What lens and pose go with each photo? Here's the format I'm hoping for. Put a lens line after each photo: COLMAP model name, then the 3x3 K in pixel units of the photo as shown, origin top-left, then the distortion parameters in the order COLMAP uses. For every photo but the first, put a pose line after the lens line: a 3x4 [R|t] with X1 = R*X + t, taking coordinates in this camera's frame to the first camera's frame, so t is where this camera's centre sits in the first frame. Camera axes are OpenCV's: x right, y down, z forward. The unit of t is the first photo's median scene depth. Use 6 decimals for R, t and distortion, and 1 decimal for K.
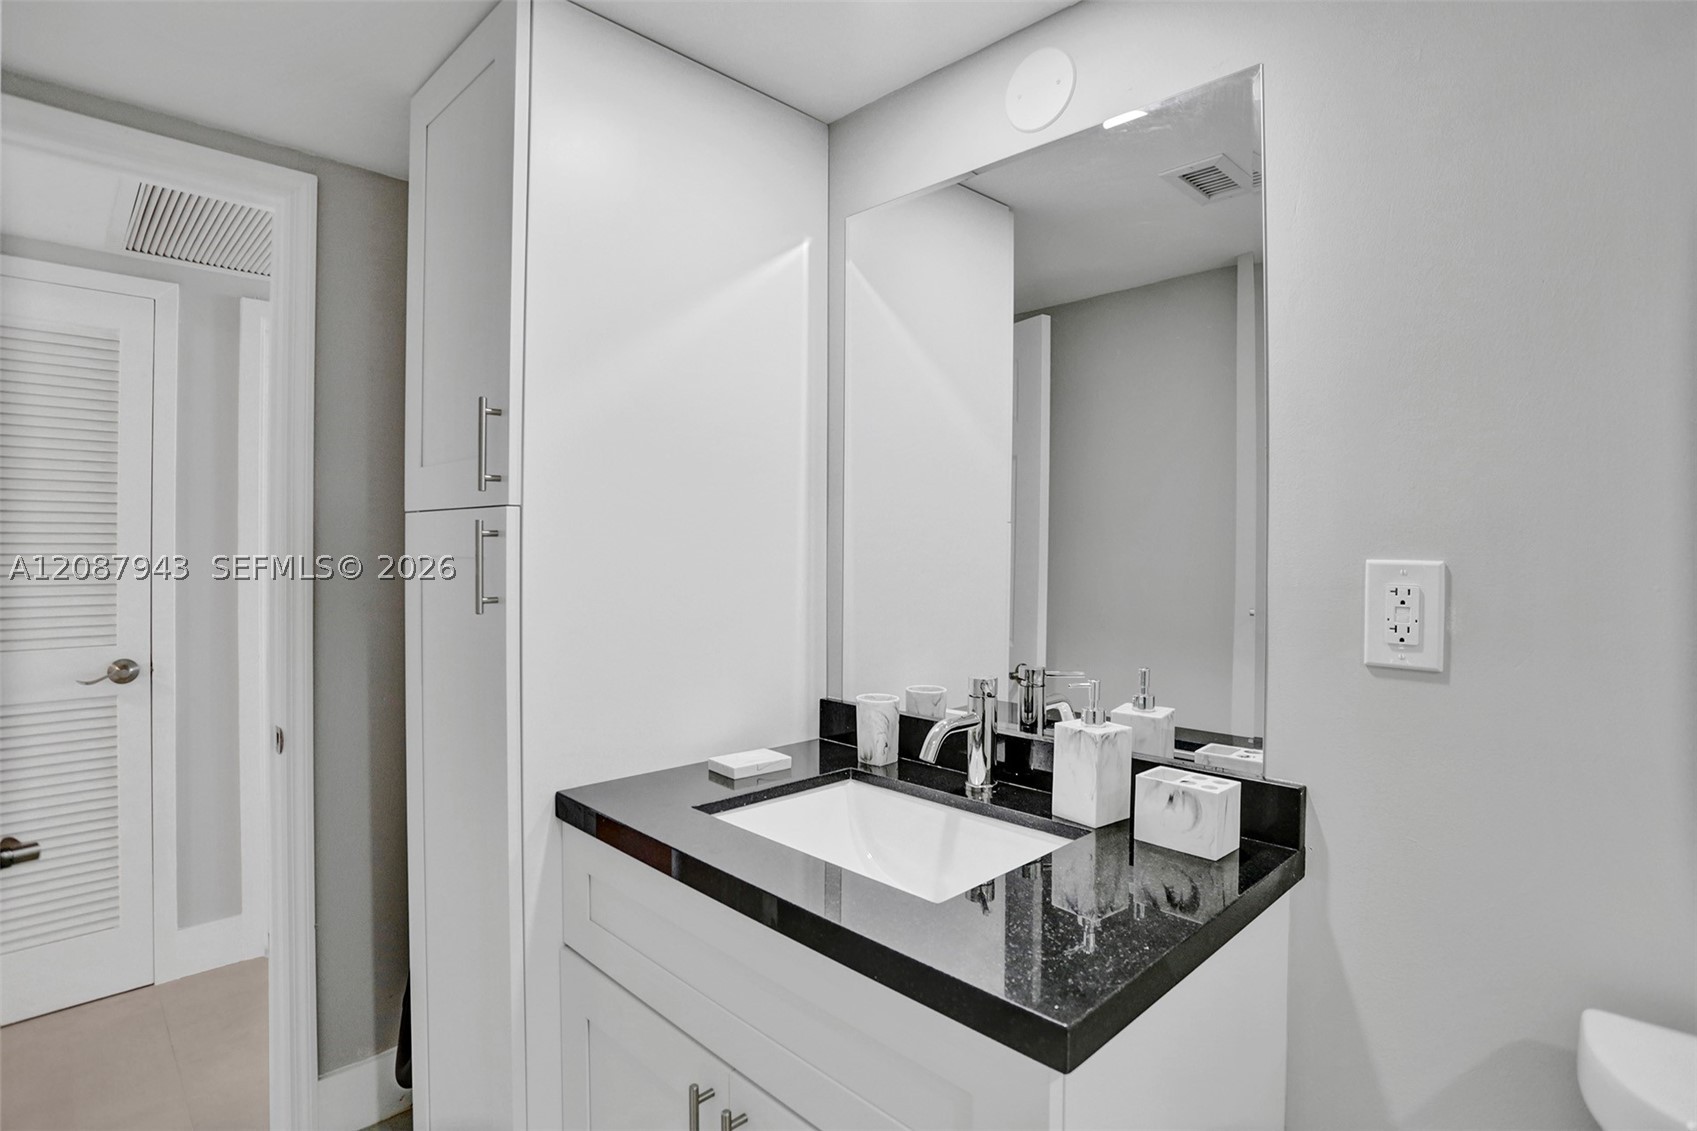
lens RADIAL K [[867.5, 0, 841.4], [0, 867.5, 541.8], [0, 0, 1]] dist [-0.082560, 0.039173]
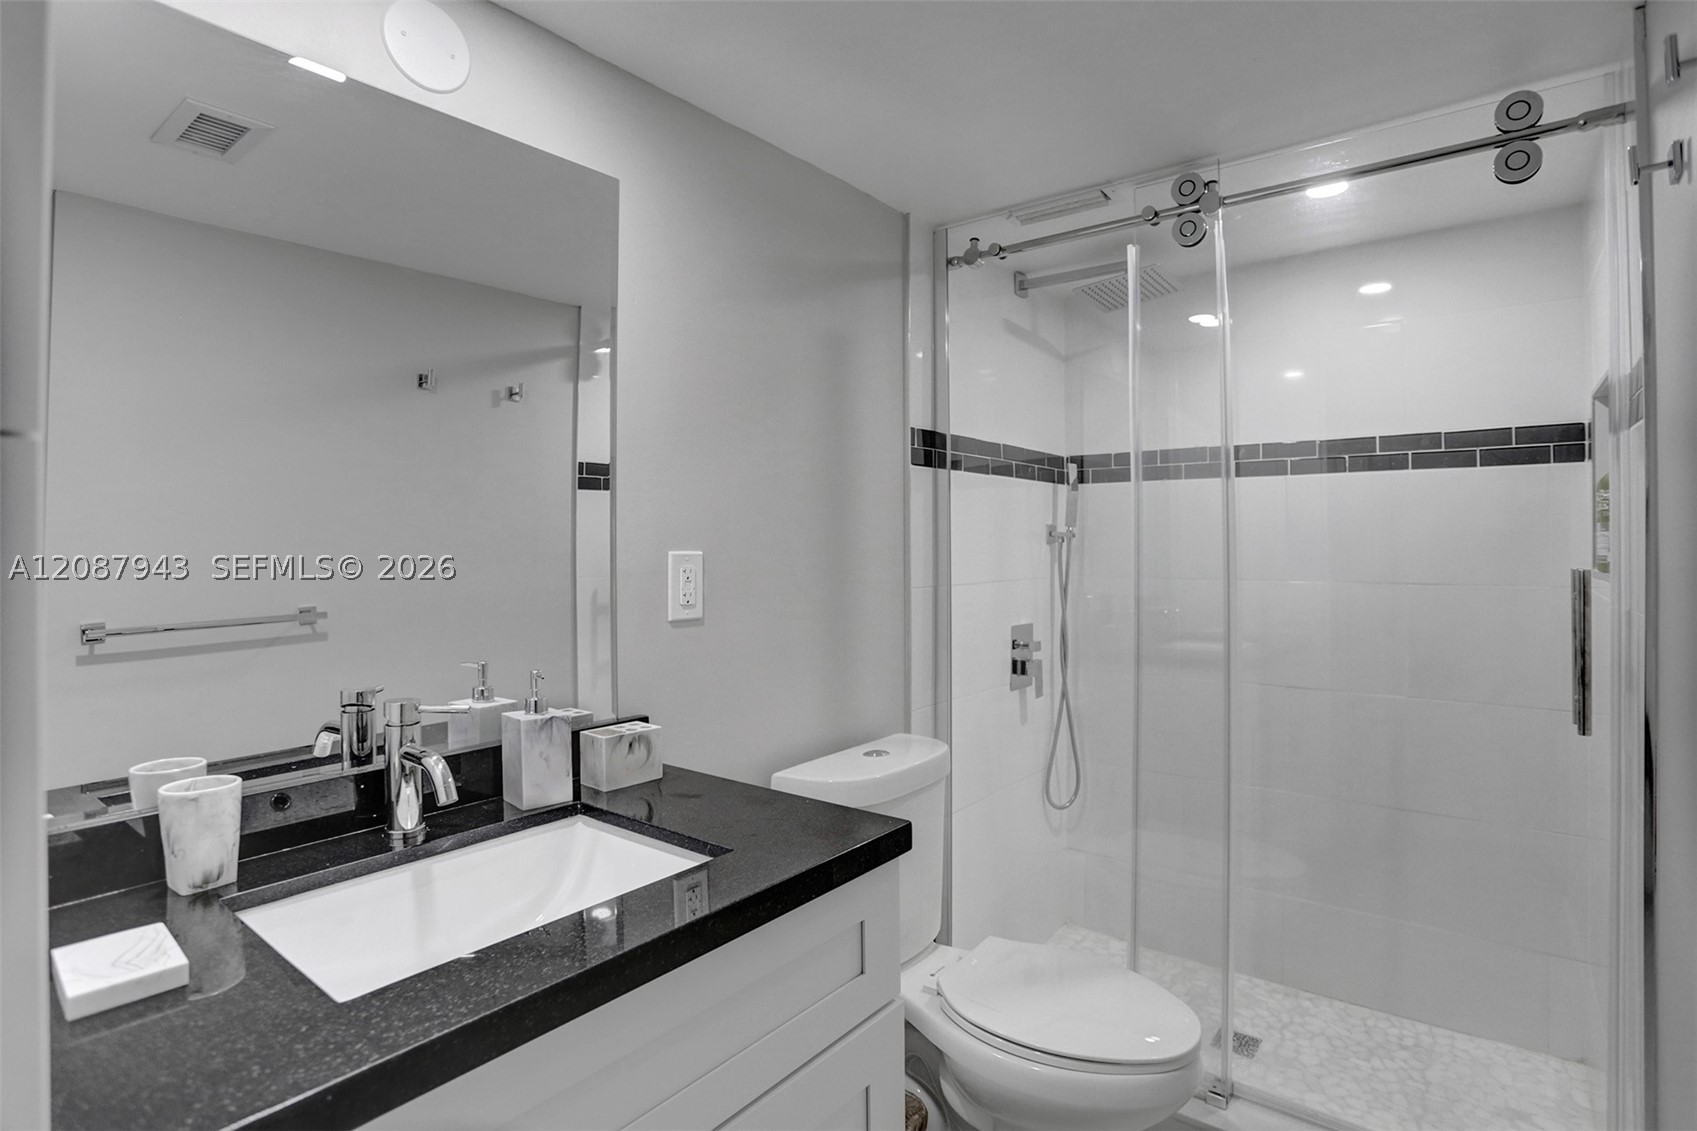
lens RADIAL K [[851.2, 0, 846.3], [0, 851.2, 536.1], [0, 0, 1]] dist [-0.076953, 0.031393]
pose [[-0.127536, -0.000123, 0.991834, -0.926896], [0.005310, 0.999986, 0.000807, -0.007462], [-0.991820, 0.005370, -0.127534, 0.876412]]
